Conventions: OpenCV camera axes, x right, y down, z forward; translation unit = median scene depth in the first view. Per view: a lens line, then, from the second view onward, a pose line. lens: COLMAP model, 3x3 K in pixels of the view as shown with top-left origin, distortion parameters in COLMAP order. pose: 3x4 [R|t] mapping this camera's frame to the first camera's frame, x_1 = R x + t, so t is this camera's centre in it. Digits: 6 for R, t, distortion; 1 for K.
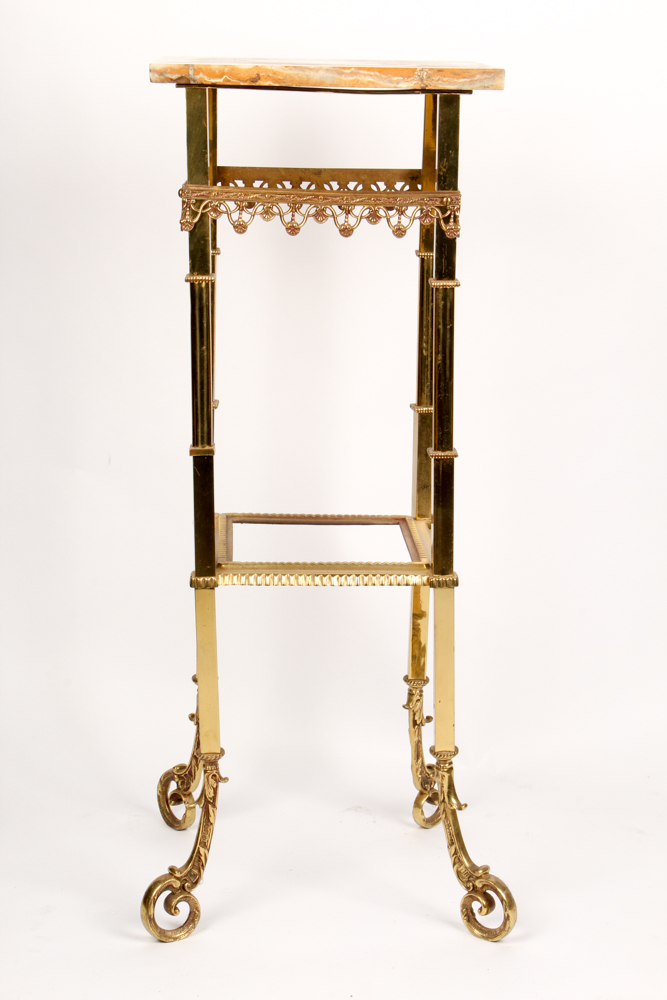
lens RADIAL K [[1915.4, 0, 333.7], [0, 1915.4, 498.8], [0, 0, 1]] dist [0.039973, 0.000000]
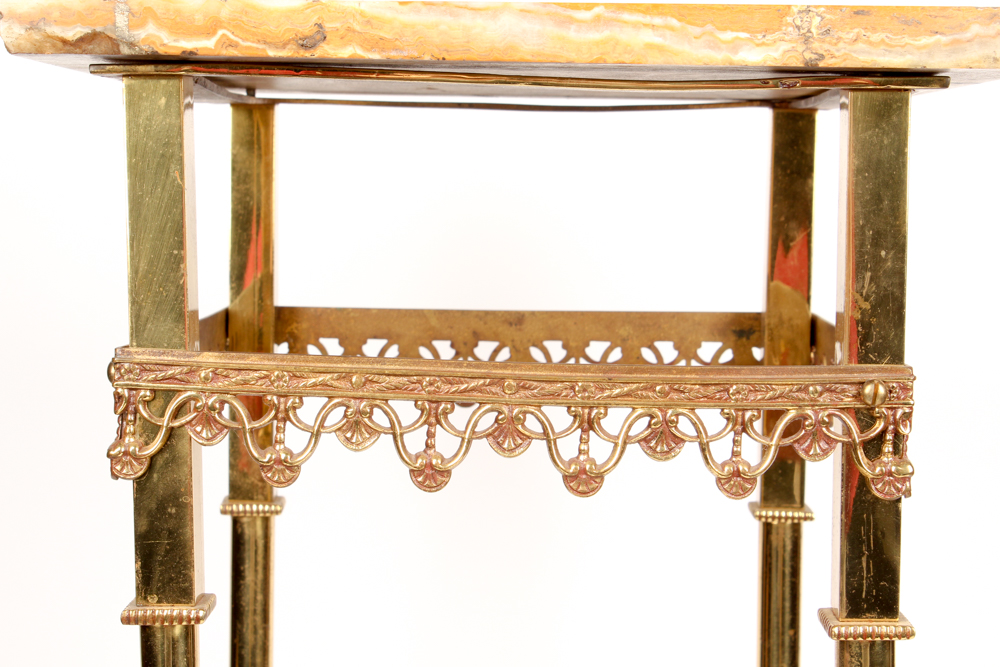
lens RADIAL K [[1915.4, 0, 507.3], [0, 1915.4, 331.4], [0, 0, 1]] dist [0.039973, 0.000000]
pose [[0.999395, -0.002064, -0.034731, 0.004990], [-0.003962, 0.984995, -0.172540, -0.106333], [0.034566, 0.172573, 0.984390, 0.655157]]
